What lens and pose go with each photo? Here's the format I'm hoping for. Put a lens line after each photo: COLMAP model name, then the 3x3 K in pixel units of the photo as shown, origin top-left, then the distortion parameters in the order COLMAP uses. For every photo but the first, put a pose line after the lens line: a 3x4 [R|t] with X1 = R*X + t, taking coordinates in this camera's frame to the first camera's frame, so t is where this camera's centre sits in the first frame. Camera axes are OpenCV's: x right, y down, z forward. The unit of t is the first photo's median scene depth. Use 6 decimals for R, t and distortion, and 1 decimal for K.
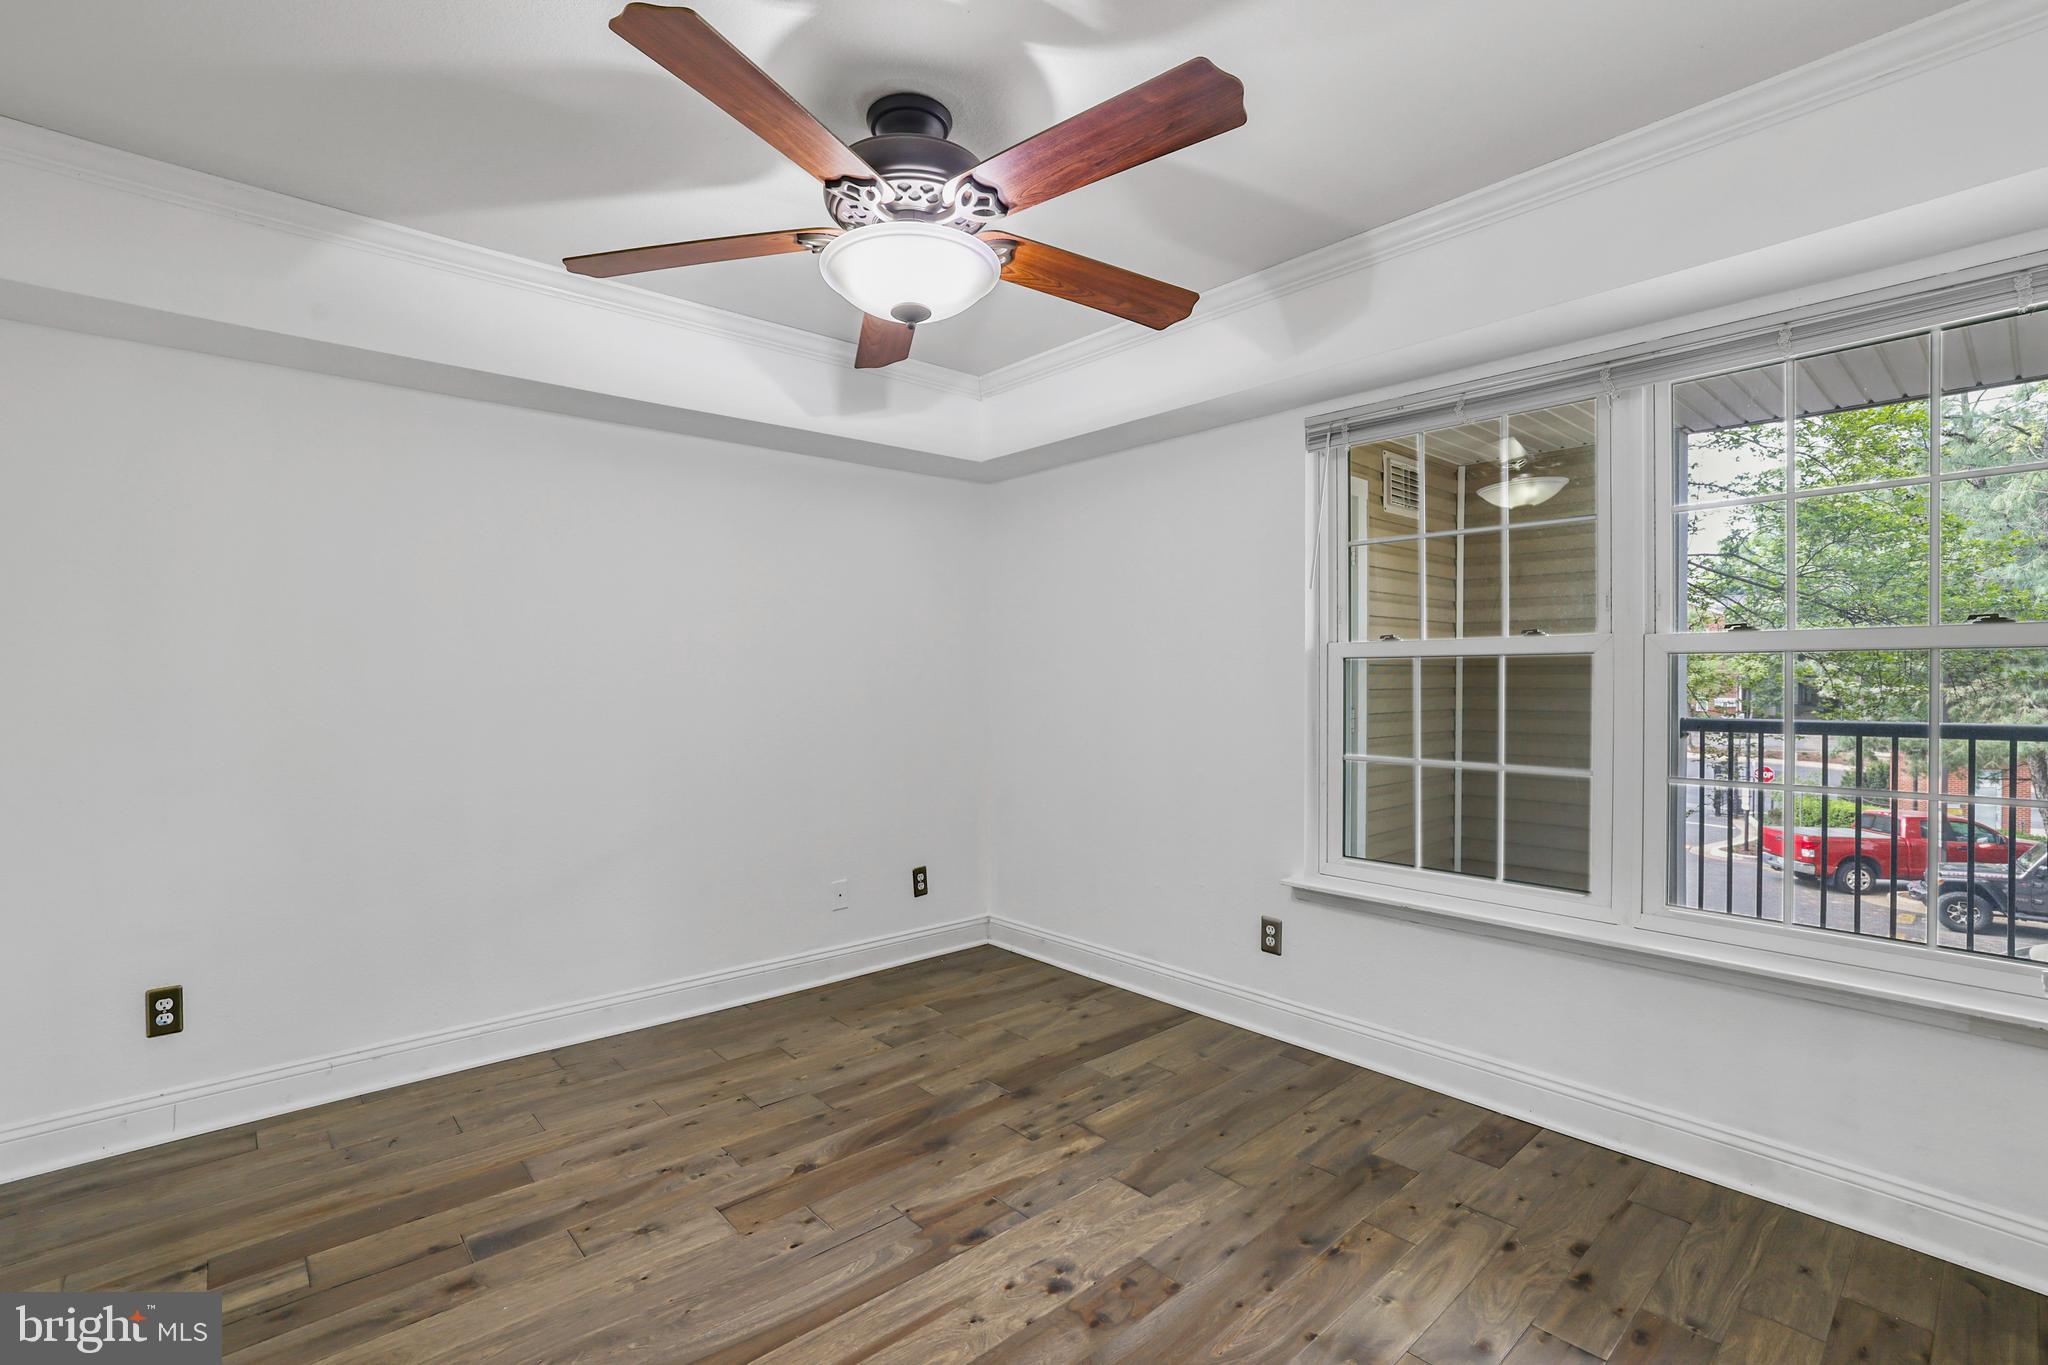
lens RADIAL K [[925.3, 0, 1024.0], [0, 925.3, 682.5], [0, 0, 1]] dist [-0.027241, 0.000946]
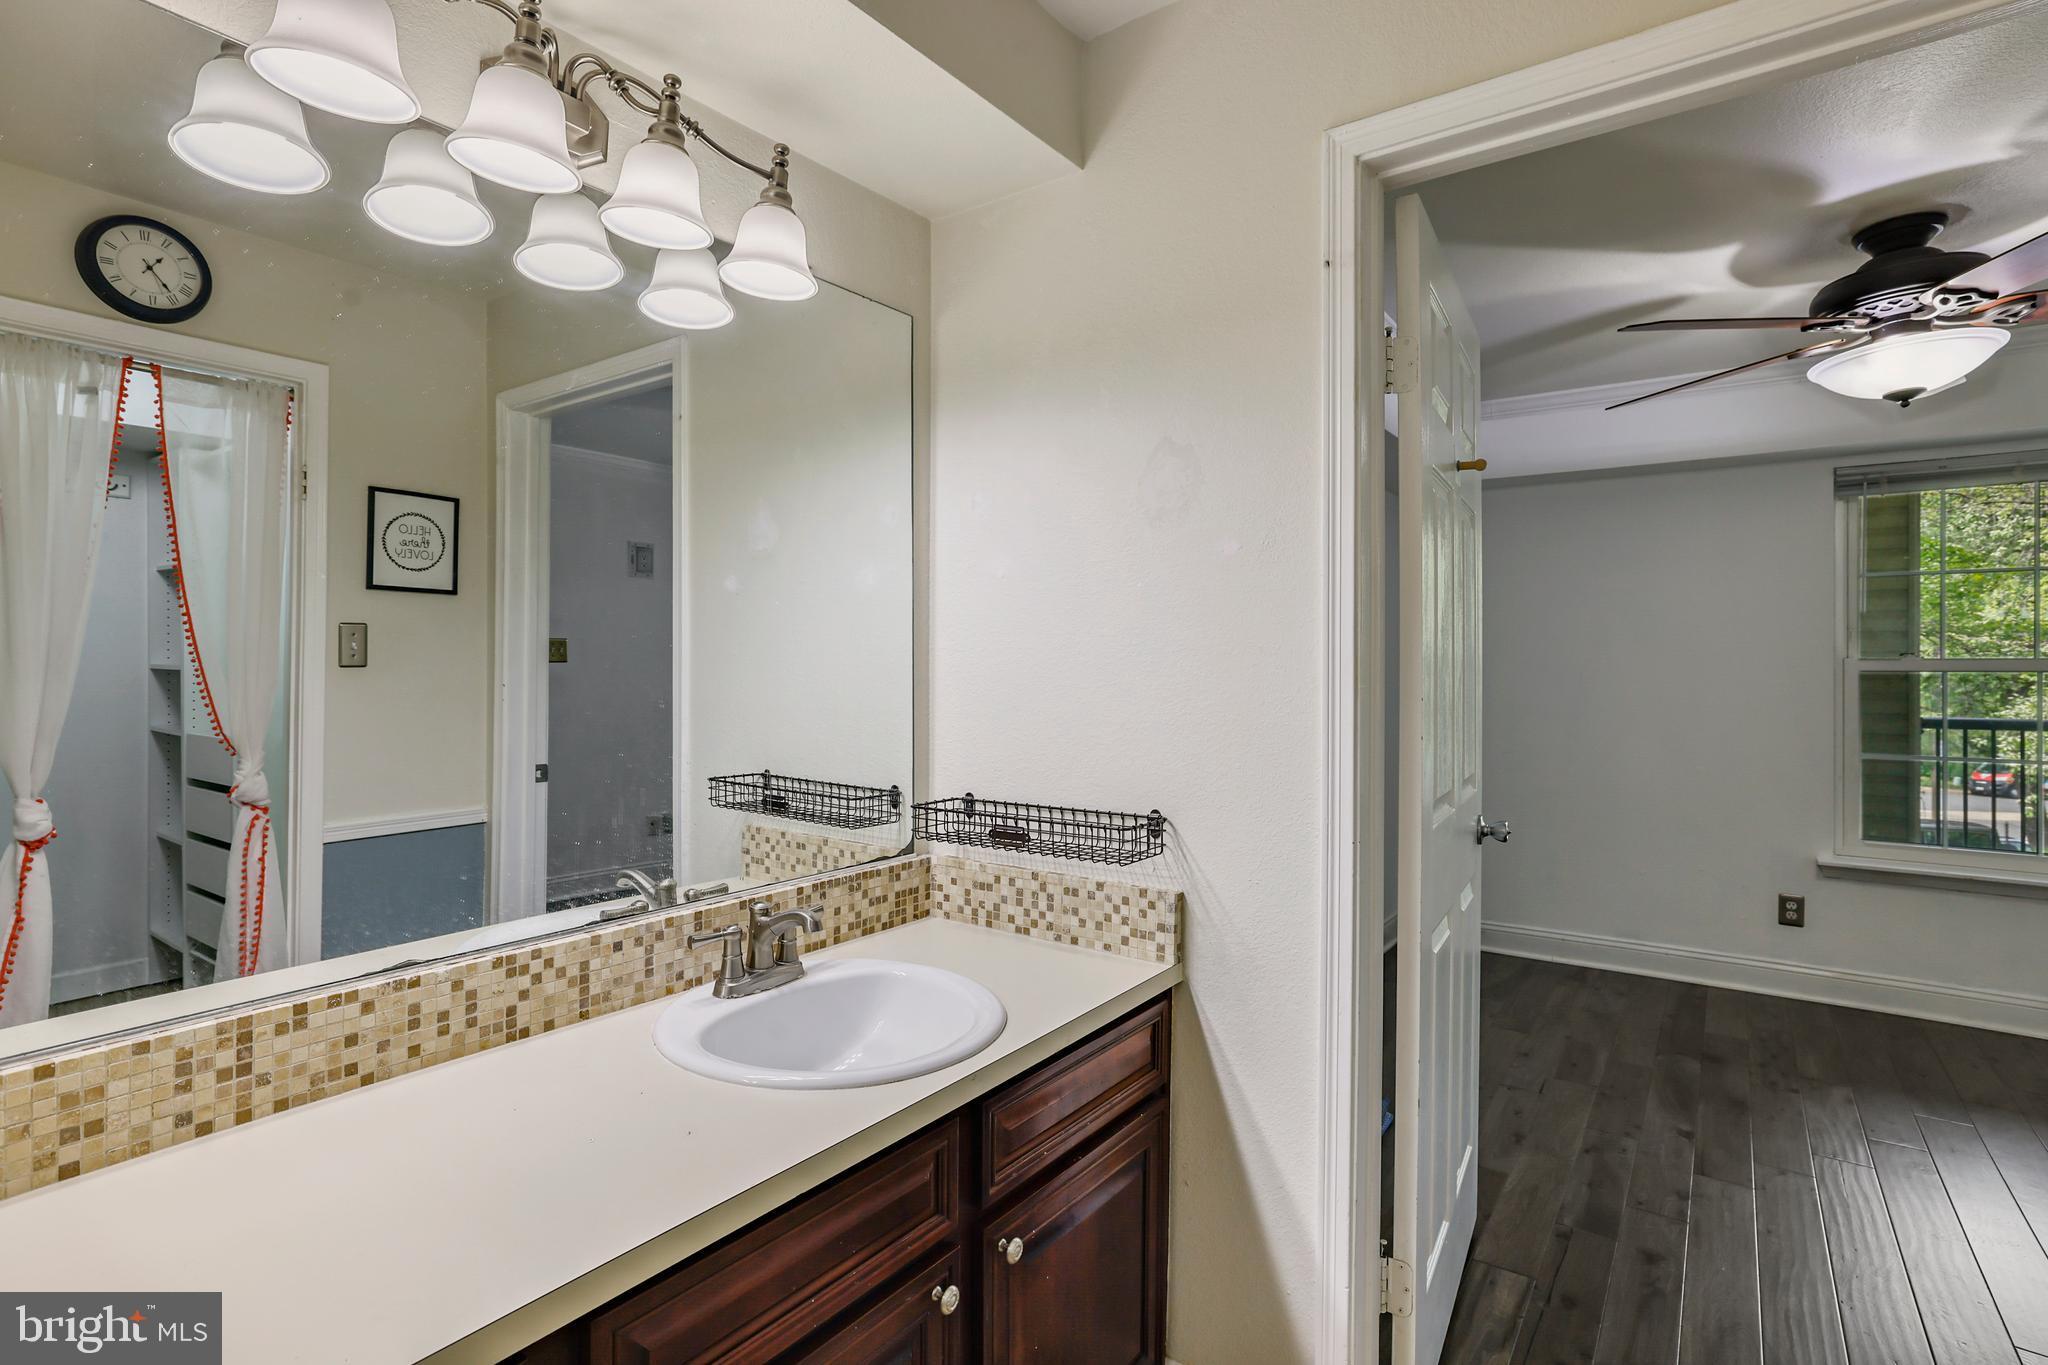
lens RADIAL K [[1003.0, 0, 1030.8], [0, 1003.0, 661.3], [0, 0, 1]] dist [-0.053896, 0.027504]
pose [[0.977473, 0.007338, 0.210931, -1.213409], [-0.005568, 0.999944, -0.008982, -0.025347], [-0.210985, 0.007605, 0.977460, 0.007727]]
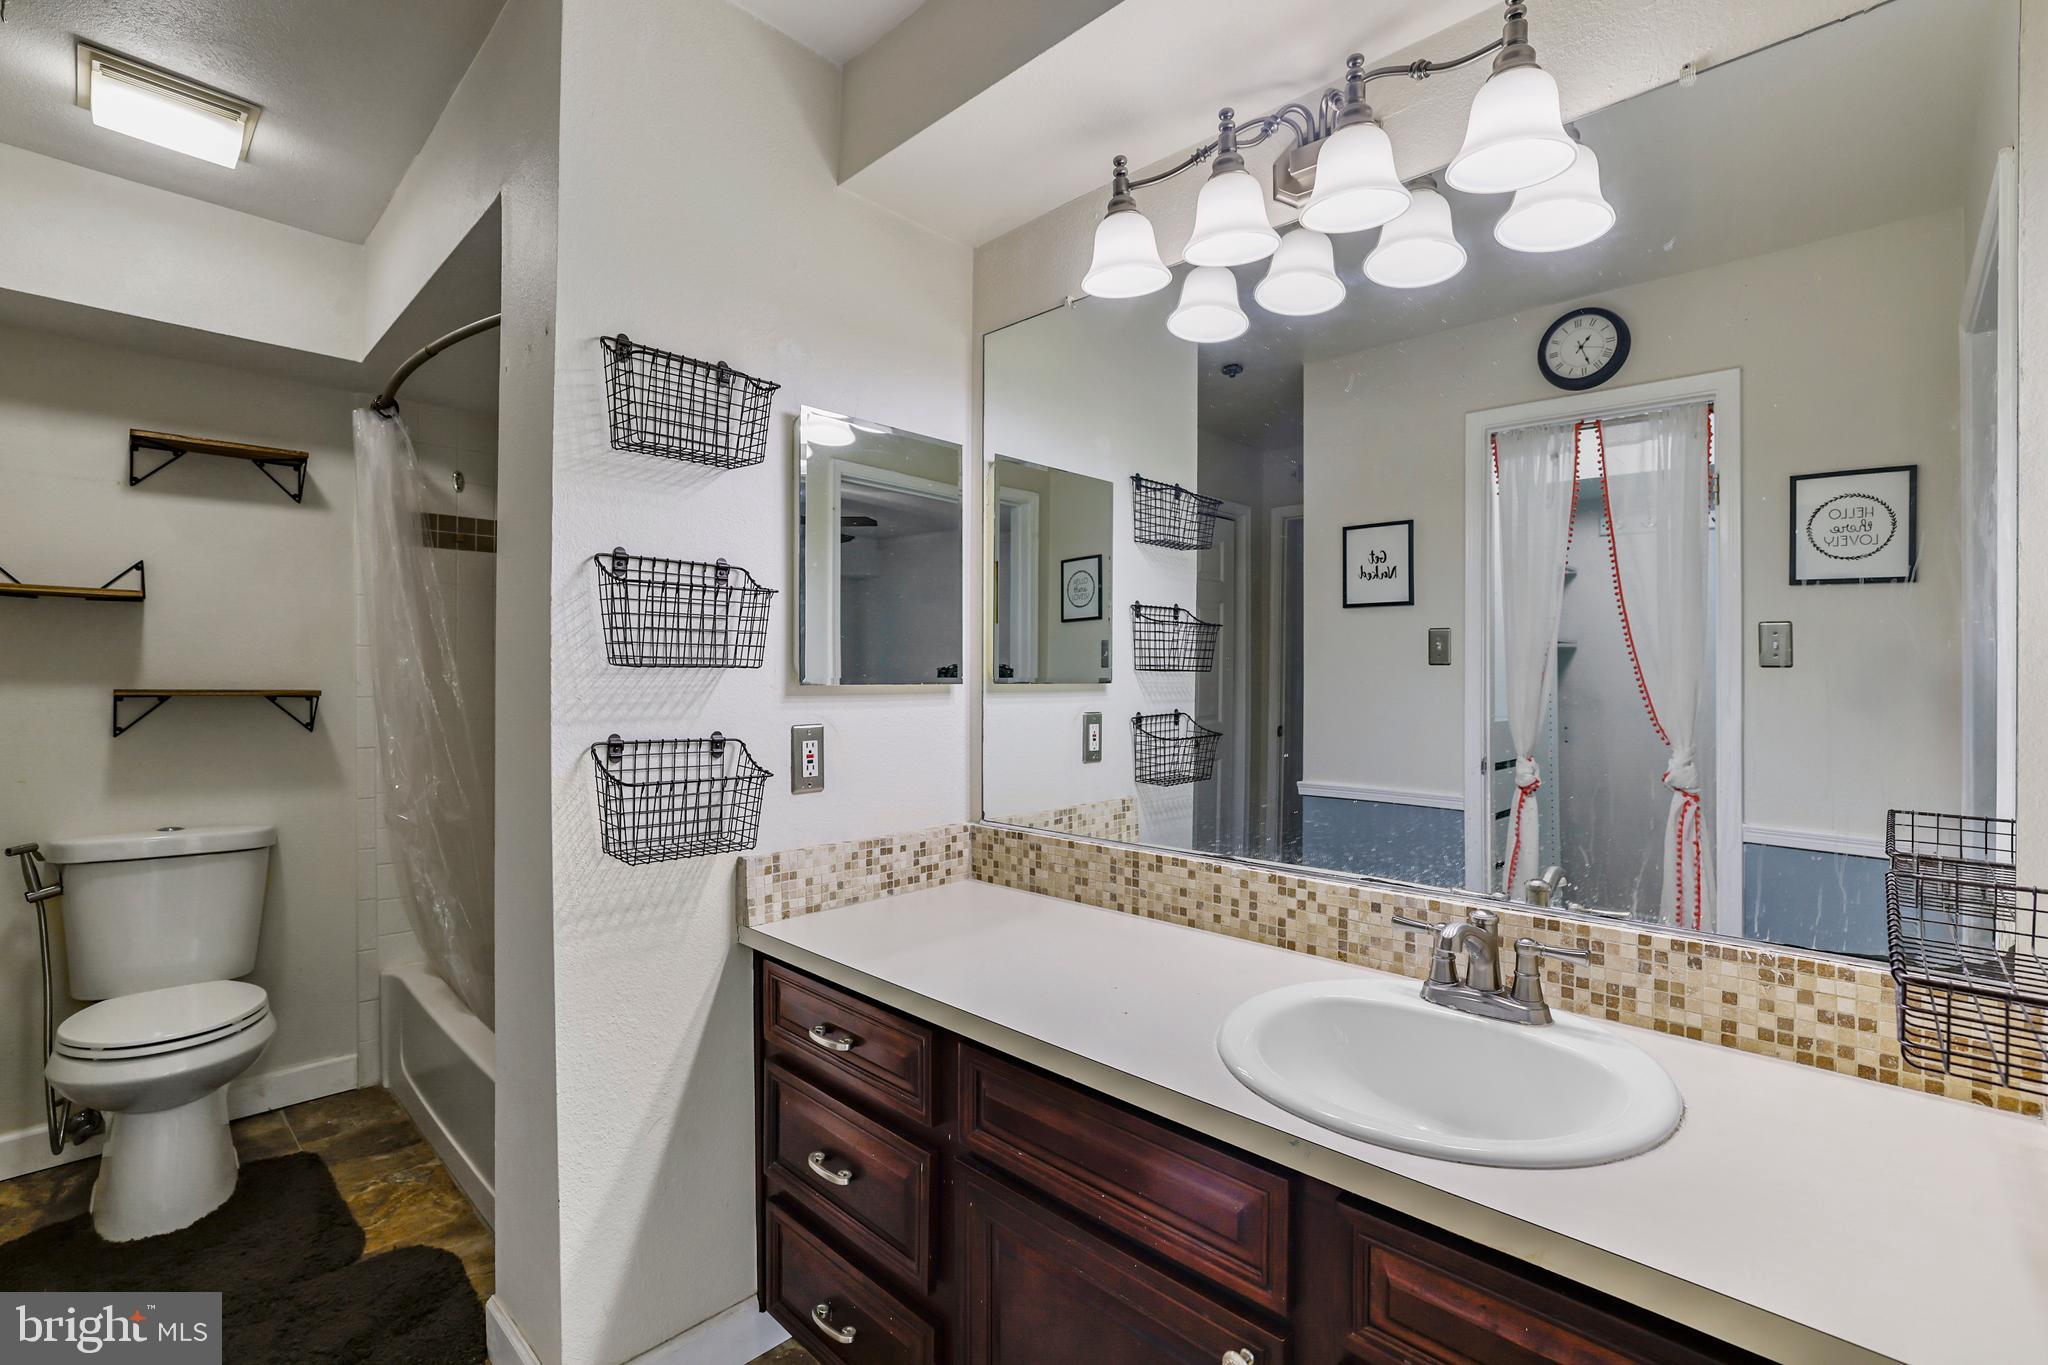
lens RADIAL K [[911.1, 0, 1013.4], [0, 911.1, 679.2], [0, 0, 1]] dist [-0.049070, 0.016441]
pose [[0.073961, 0.011241, -0.997198, -0.789262], [-0.018163, 0.999786, 0.009923, -0.002662], [0.997096, 0.017378, 0.074149, 0.368615]]
